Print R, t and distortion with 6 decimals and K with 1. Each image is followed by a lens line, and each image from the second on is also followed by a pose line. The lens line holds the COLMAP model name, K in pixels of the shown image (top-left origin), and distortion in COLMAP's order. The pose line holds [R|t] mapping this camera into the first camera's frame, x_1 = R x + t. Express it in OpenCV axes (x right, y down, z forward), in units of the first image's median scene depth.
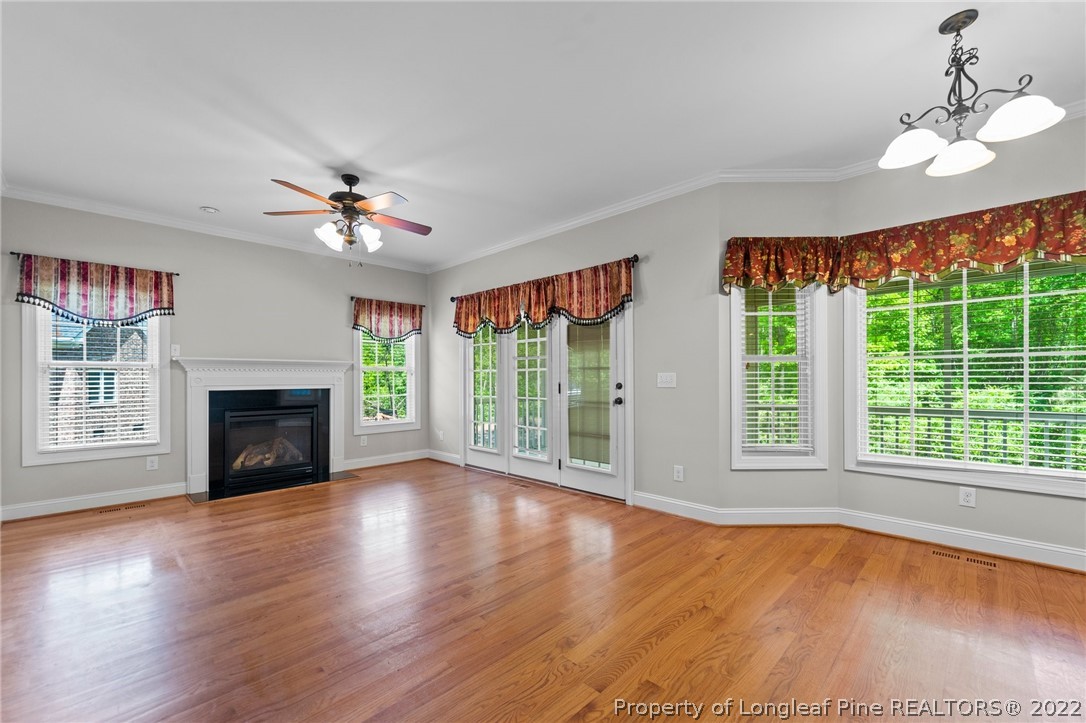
lens RADIAL K [[448.2, 0, 548.8], [0, 448.2, 379.4], [0, 0, 1]] dist [-0.000825, 0.000114]
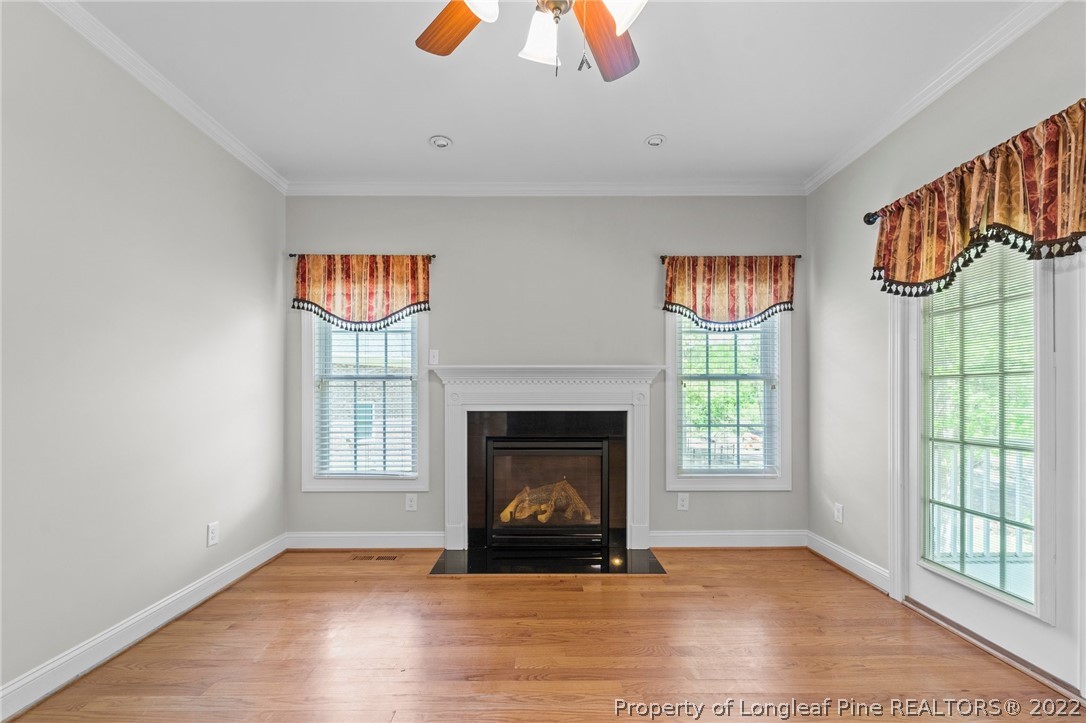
lens RADIAL K [[448.2, 0, 538.7], [0, 448.2, 392.7], [0, 0, 1]] dist [-0.000825, 0.000114]
pose [[0.695859, -0.000459, -0.718178, -0.174507], [-0.004613, 0.999976, -0.005109, -0.001565], [0.718164, 0.006868, 0.695840, 0.640769]]
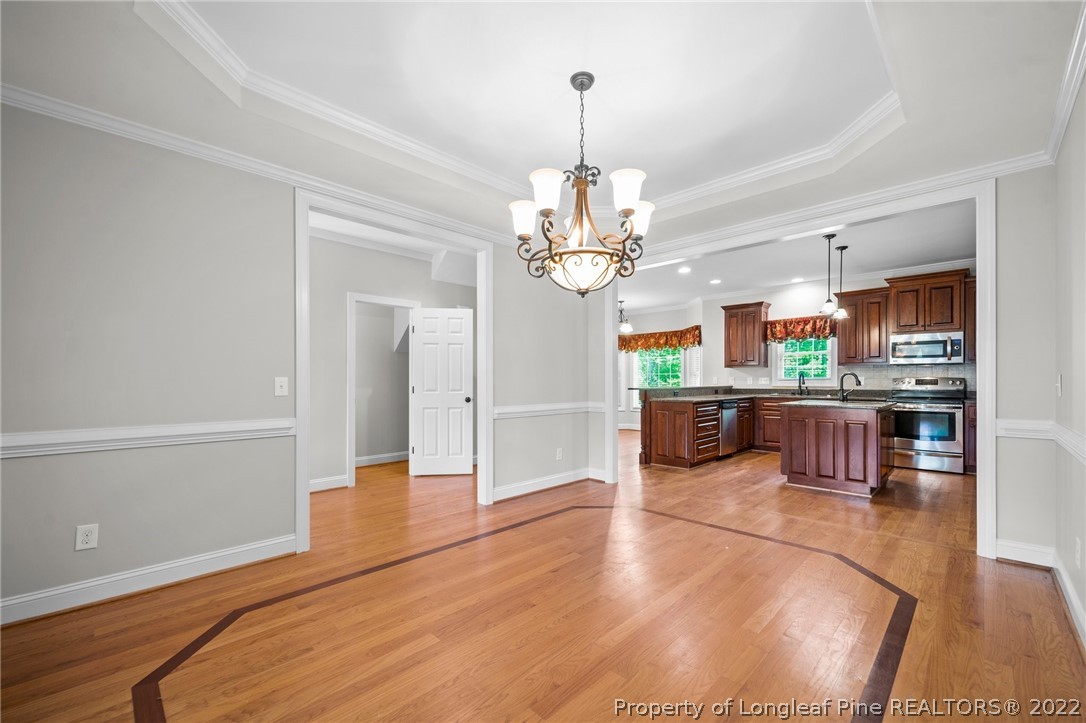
lens RADIAL K [[448.2, 0, 536.6], [0, 448.2, 381.3], [0, 0, 1]] dist [-0.000825, 0.000114]
pose [[0.999579, 0.004851, -0.028615, 0.095868], [-0.004855, 0.999988, -0.000058, 0.003329], [0.028614, 0.000197, 0.999591, -1.722981]]
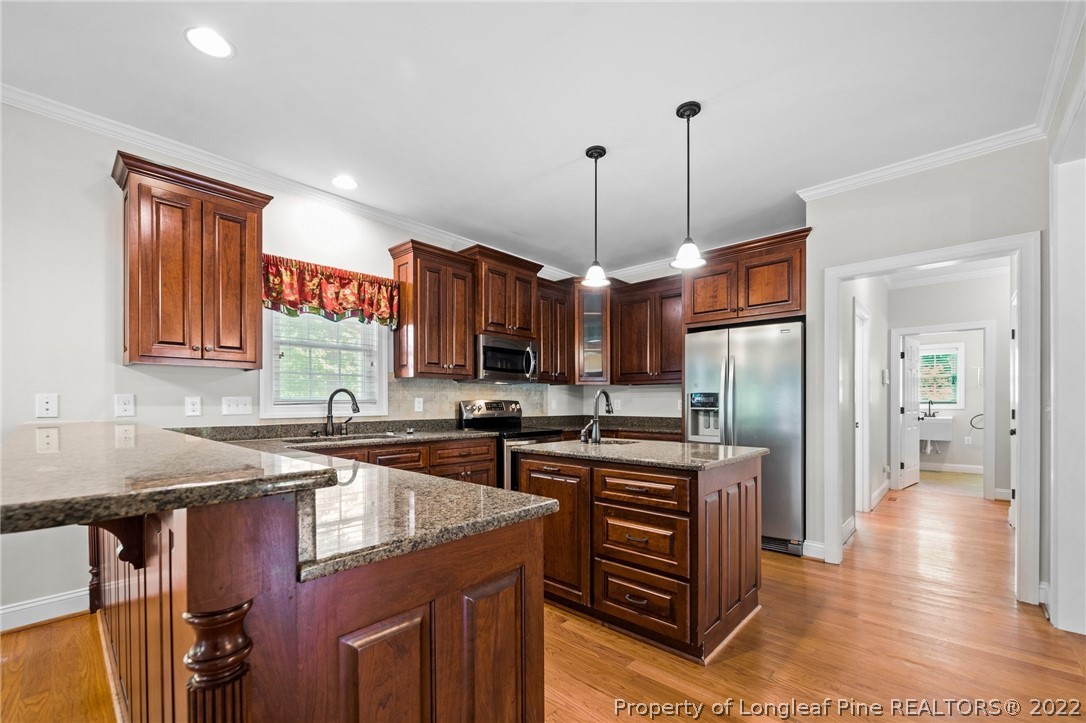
lens RADIAL K [[448.2, 0, 544.1], [0, 448.2, 405.3], [0, 0, 1]] dist [-0.000825, 0.000114]
pose [[-0.019430, -0.001110, 0.999811, 0.261419], [0.002269, 0.999997, 0.001155, -0.003126], [-0.999809, 0.002291, -0.019428, -0.291225]]
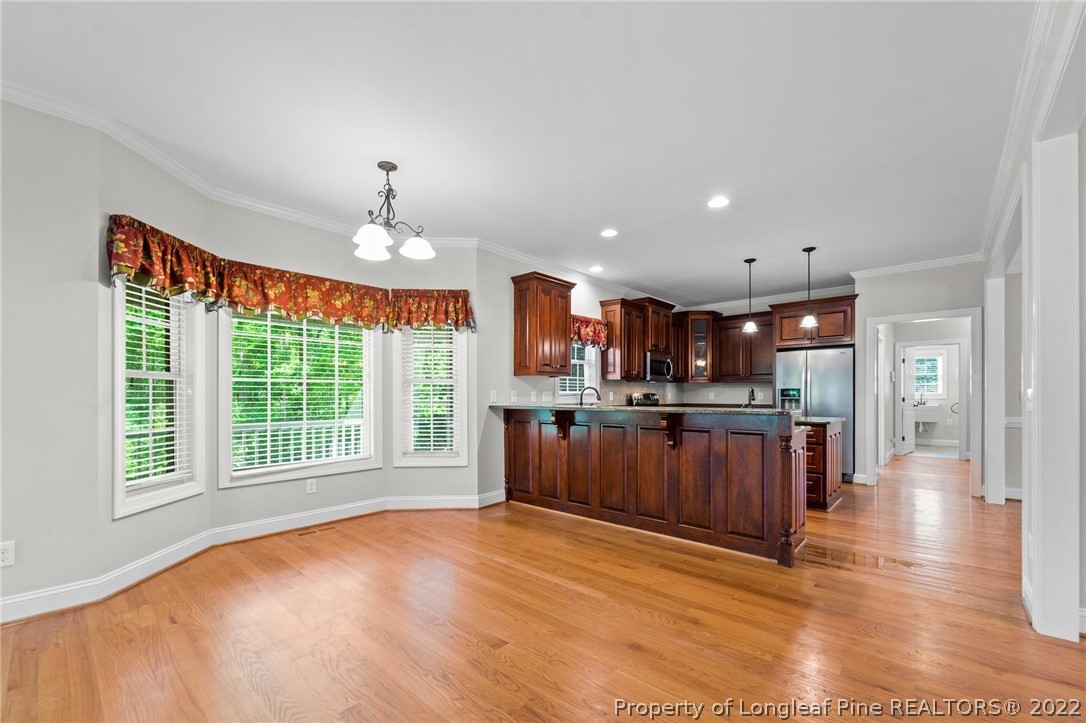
lens RADIAL K [[448.2, 0, 543.7], [0, 448.2, 397.5], [0, 0, 1]] dist [-0.000825, 0.000114]
pose [[-0.036766, -0.001550, 0.999323, -0.315299], [0.003997, 0.999991, 0.001698, -0.002166], [-0.999316, 0.004057, -0.036759, 0.255437]]
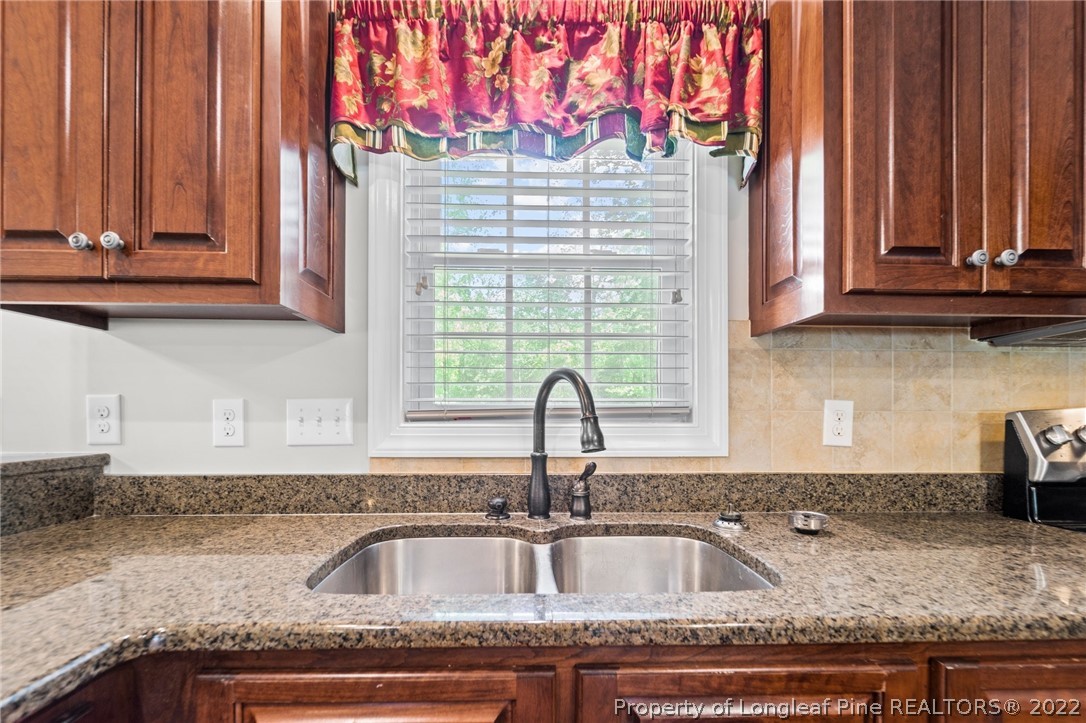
lens RADIAL K [[448.2, 0, 550.9], [0, 448.2, 414.5], [0, 0, 1]] dist [-0.000825, 0.000114]
pose [[0.699809, 0.009370, 0.714268, 0.901519], [-0.005545, 0.999955, -0.007686, -0.006100], [-0.714308, 0.001418, 0.699830, -0.108776]]
